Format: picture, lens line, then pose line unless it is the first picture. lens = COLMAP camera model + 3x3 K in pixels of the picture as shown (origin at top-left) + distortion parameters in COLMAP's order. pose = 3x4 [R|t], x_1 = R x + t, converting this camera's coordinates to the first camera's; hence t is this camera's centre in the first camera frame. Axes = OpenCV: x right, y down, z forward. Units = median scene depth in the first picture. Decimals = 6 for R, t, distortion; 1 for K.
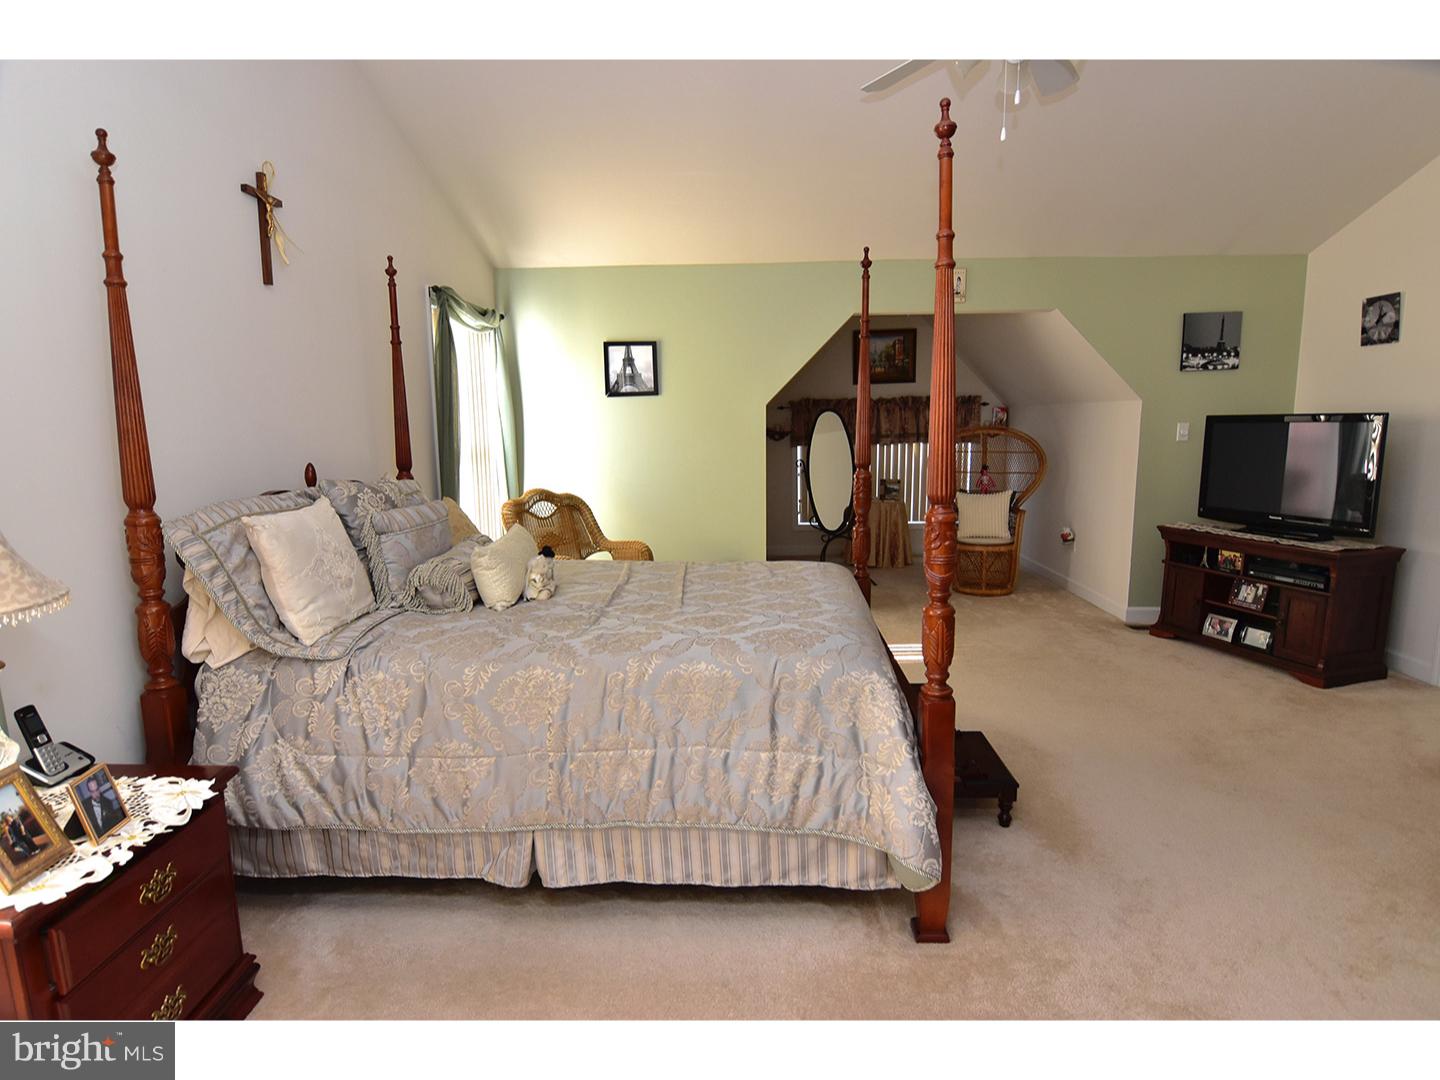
lens RADIAL K [[756.1, 0, 720.0], [0, 756.1, 540.0], [0, 0, 1]] dist [0.001926, -0.021108]
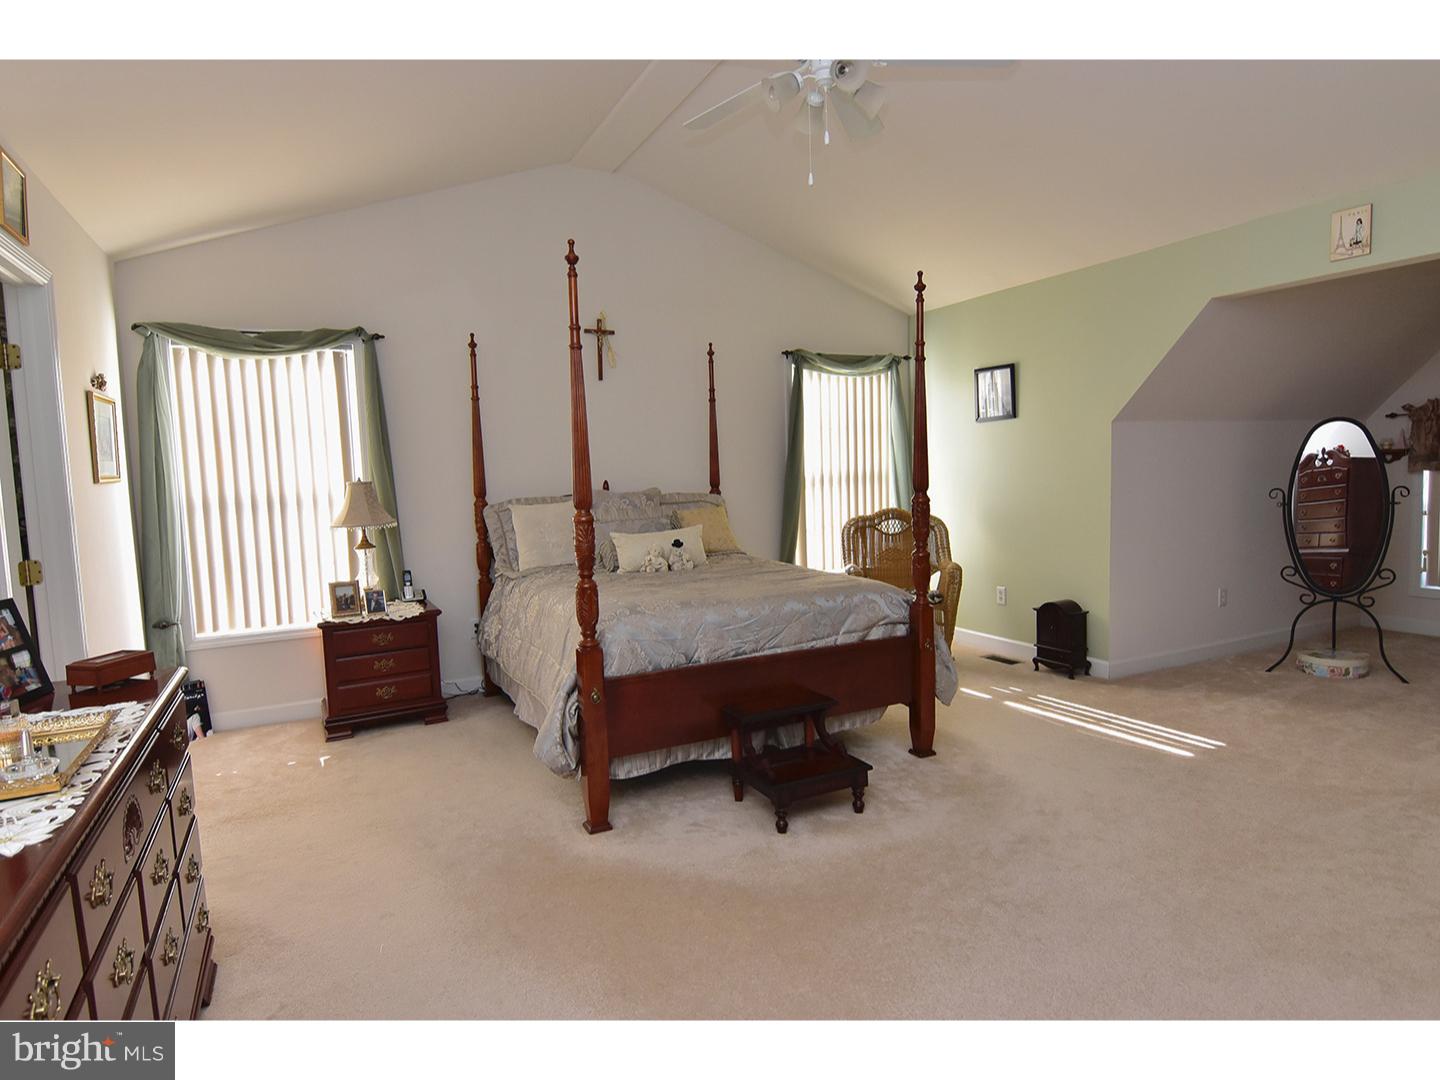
lens RADIAL K [[798.4, 0, 720.0], [0, 798.4, 540.0], [0, 0, 1]] dist [-0.002417, -0.001297]
pose [[0.486787, 0.078488, -0.869988, 0.651720], [-0.107812, 0.993739, 0.029328, -0.025864], [0.866842, 0.079518, 0.492201, 0.184546]]
